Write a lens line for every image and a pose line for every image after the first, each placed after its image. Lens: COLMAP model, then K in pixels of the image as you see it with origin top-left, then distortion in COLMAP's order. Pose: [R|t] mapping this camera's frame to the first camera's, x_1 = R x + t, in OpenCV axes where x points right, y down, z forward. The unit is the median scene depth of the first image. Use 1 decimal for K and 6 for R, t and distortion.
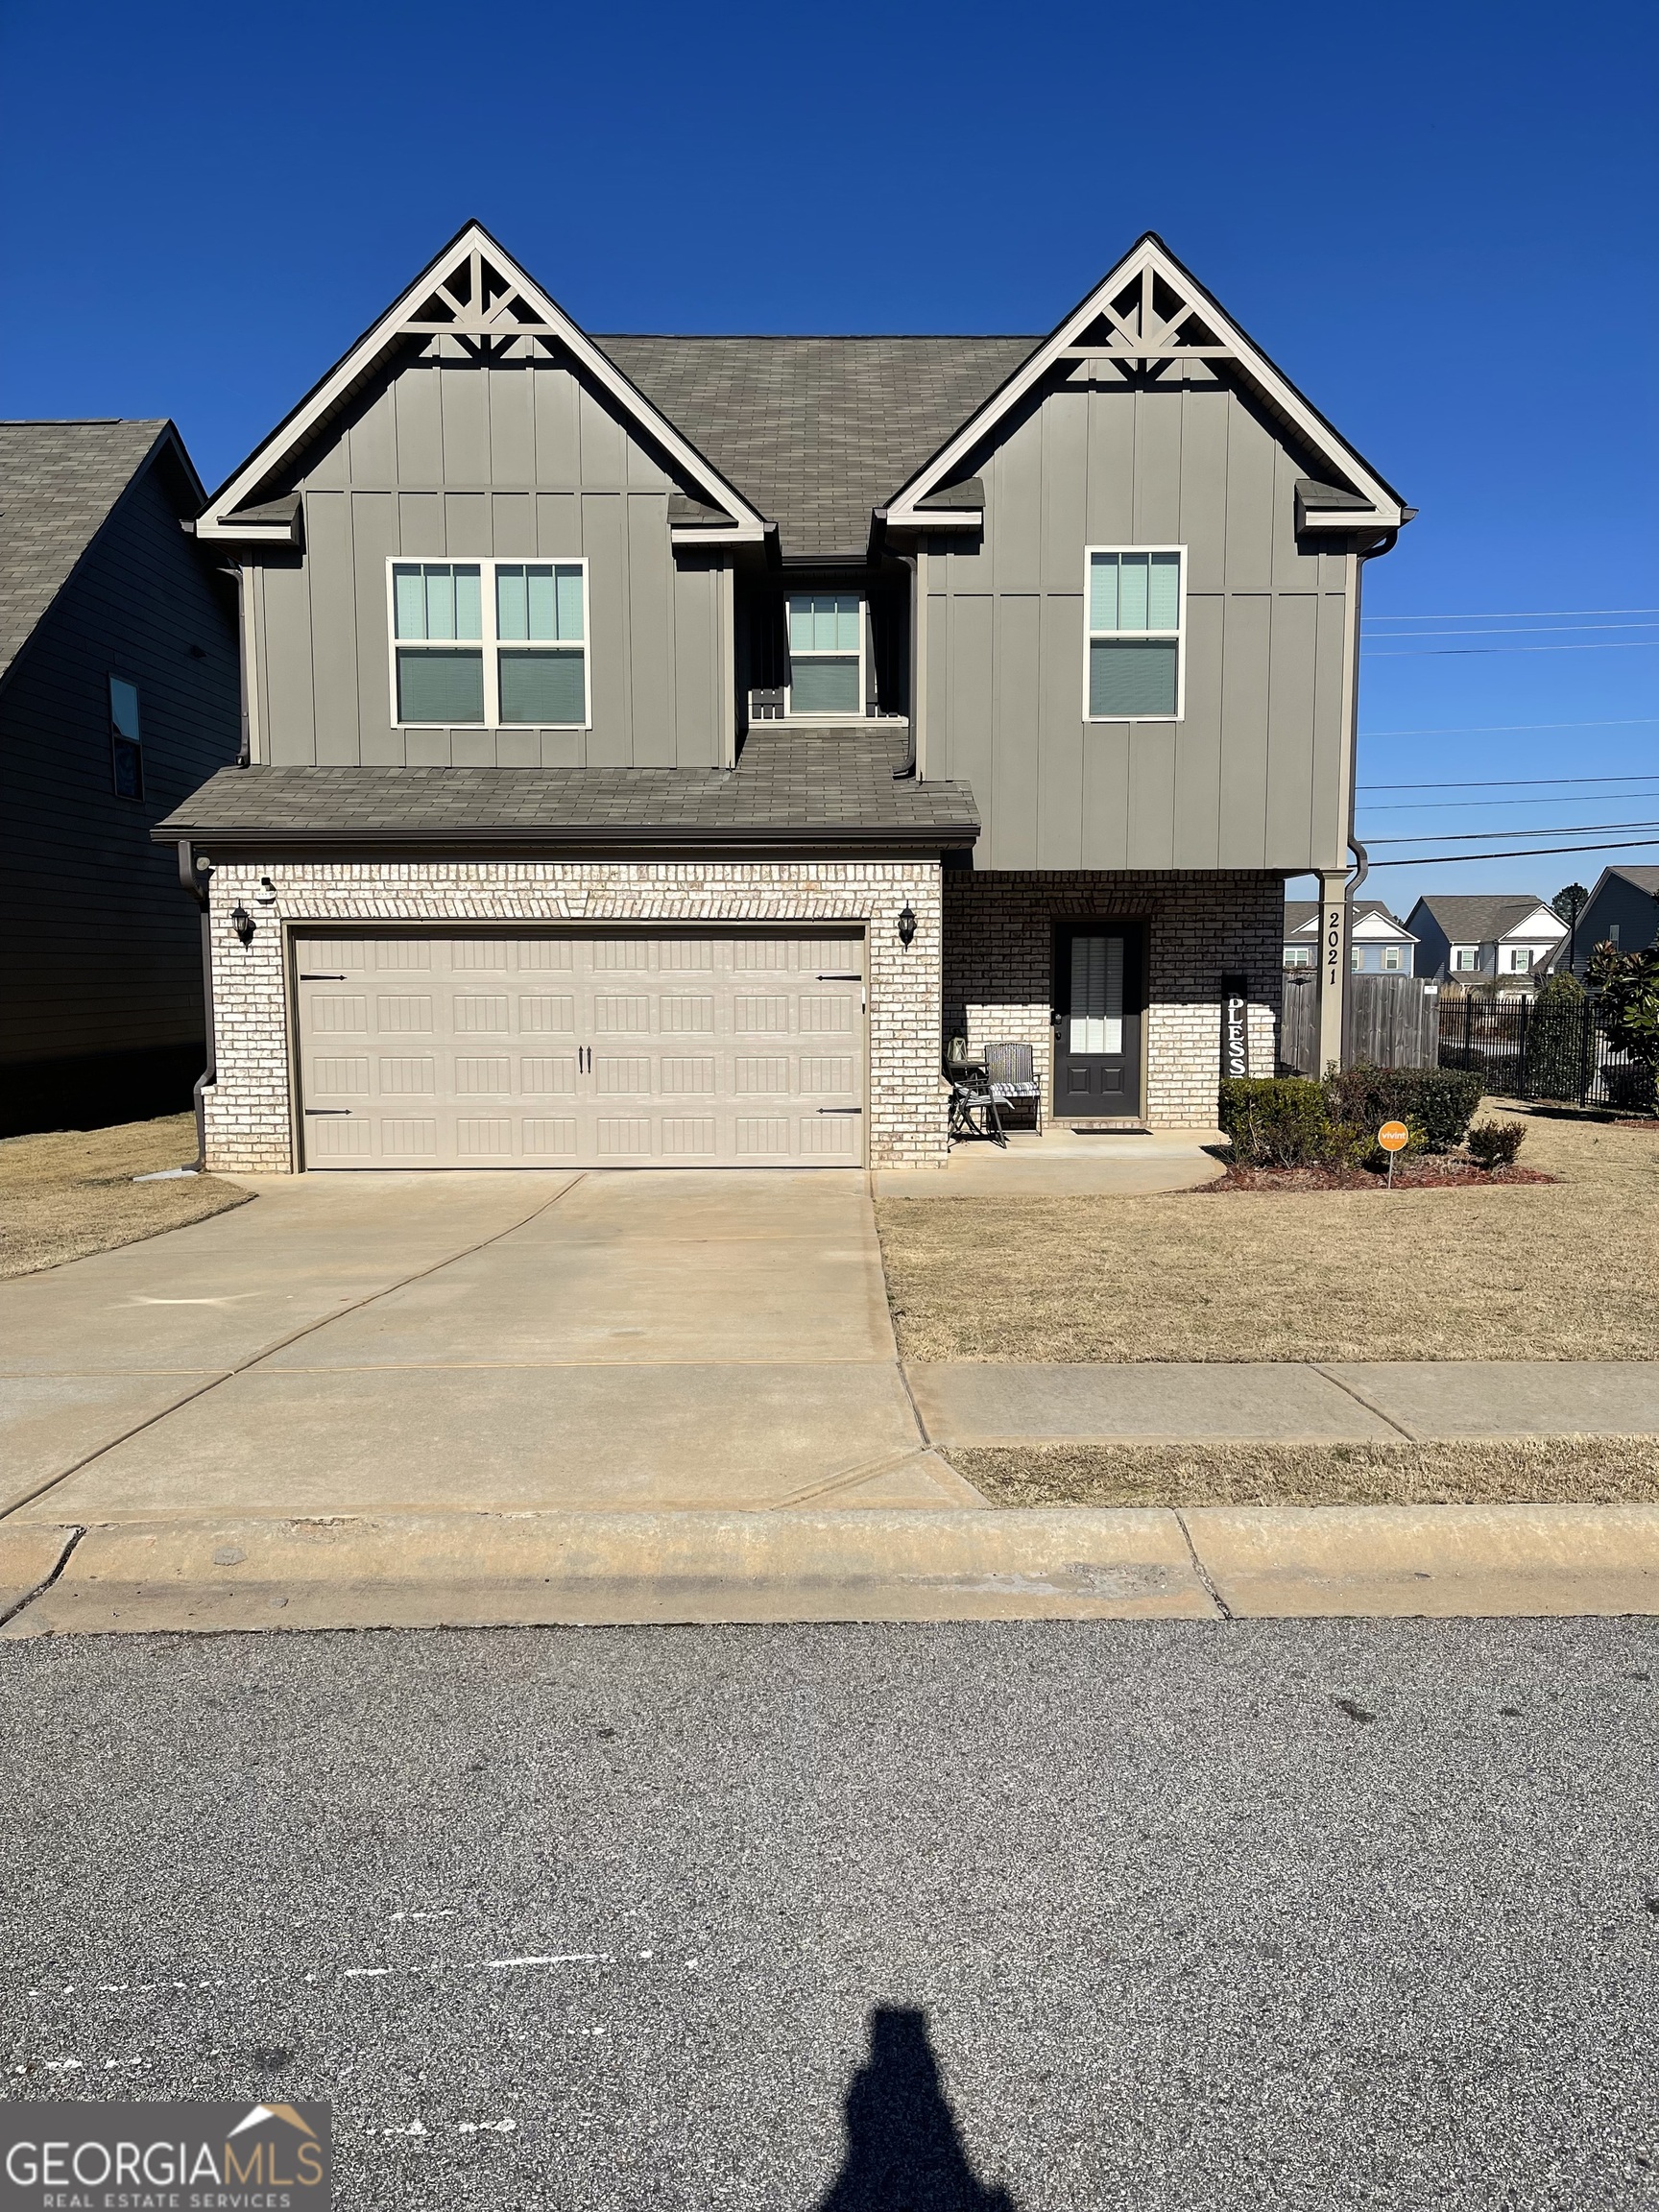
lens RADIAL K [[1662.2, 0, 828.8], [0, 1662.2, 1108.6], [0, 0, 1]] dist [0.054217, -0.073012]
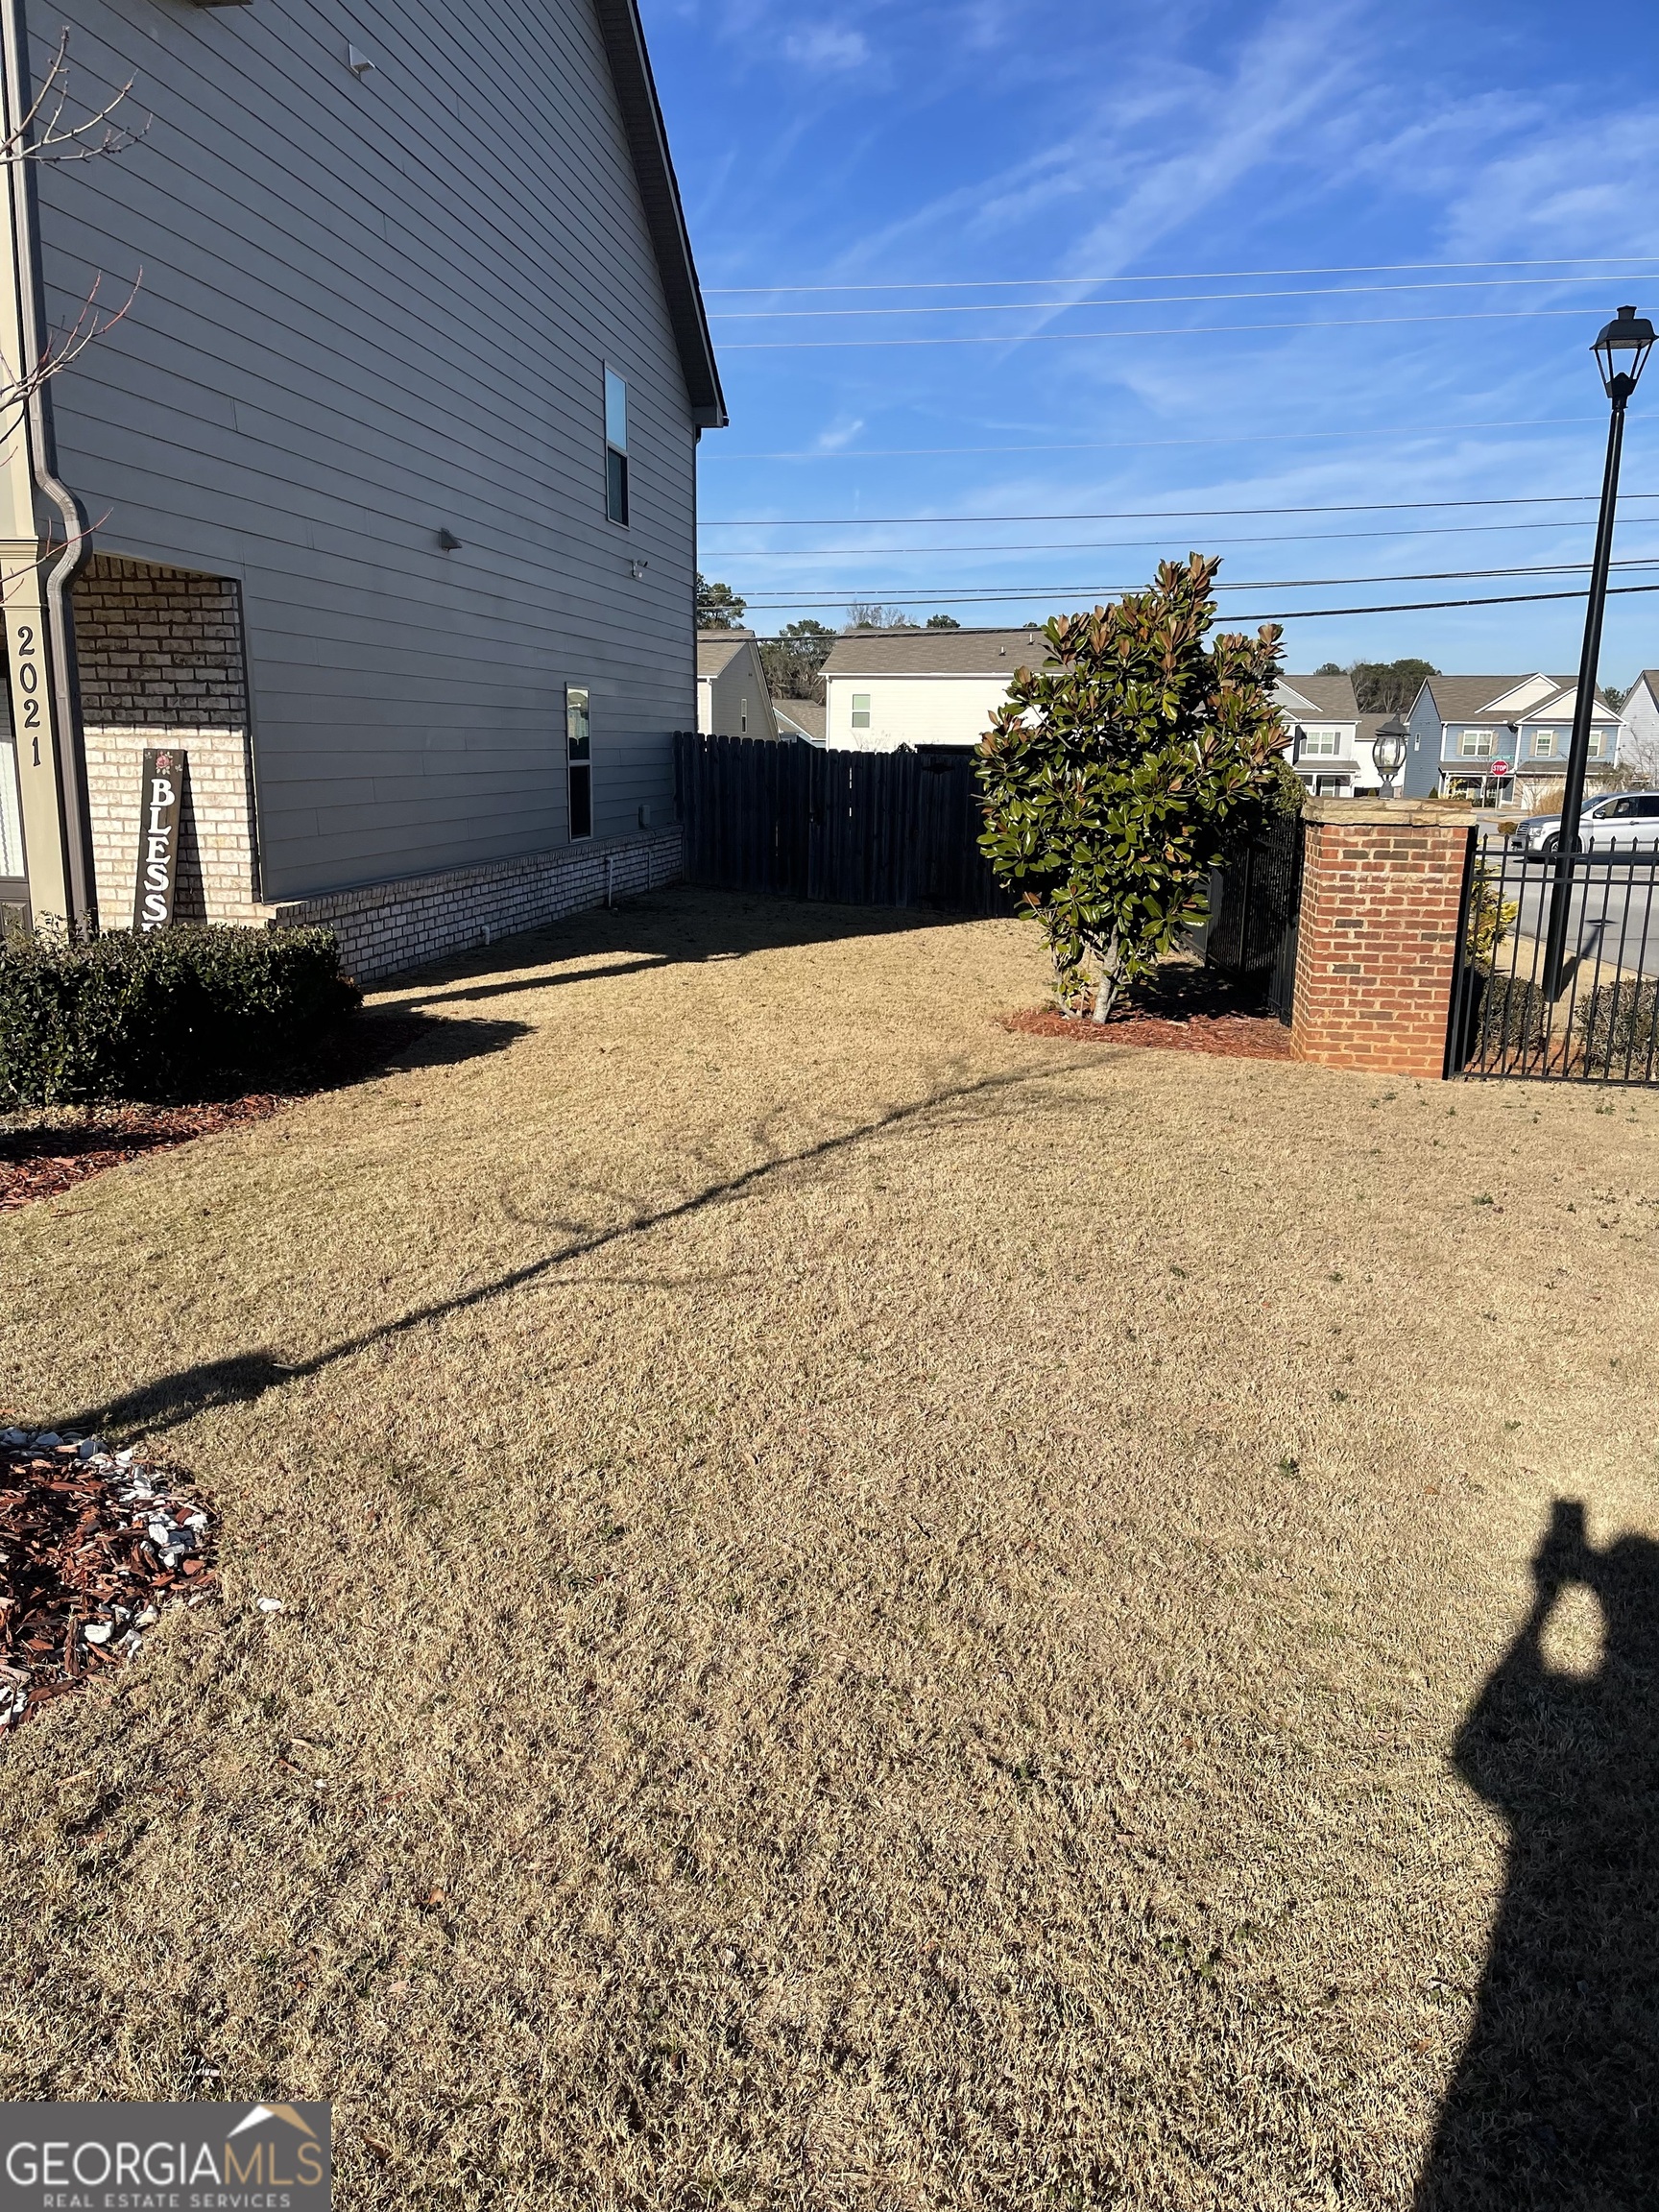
lens RADIAL K [[1662.2, 0, 827.5], [0, 1662.2, 1106.0], [0, 0, 1]] dist [0.054217, -0.073012]
pose [[0.985848, 0.053337, -0.158933, 0.571063], [-0.032446, 0.990817, 0.131257, -0.040892], [0.164475, -0.124243, 0.978525, 0.453262]]
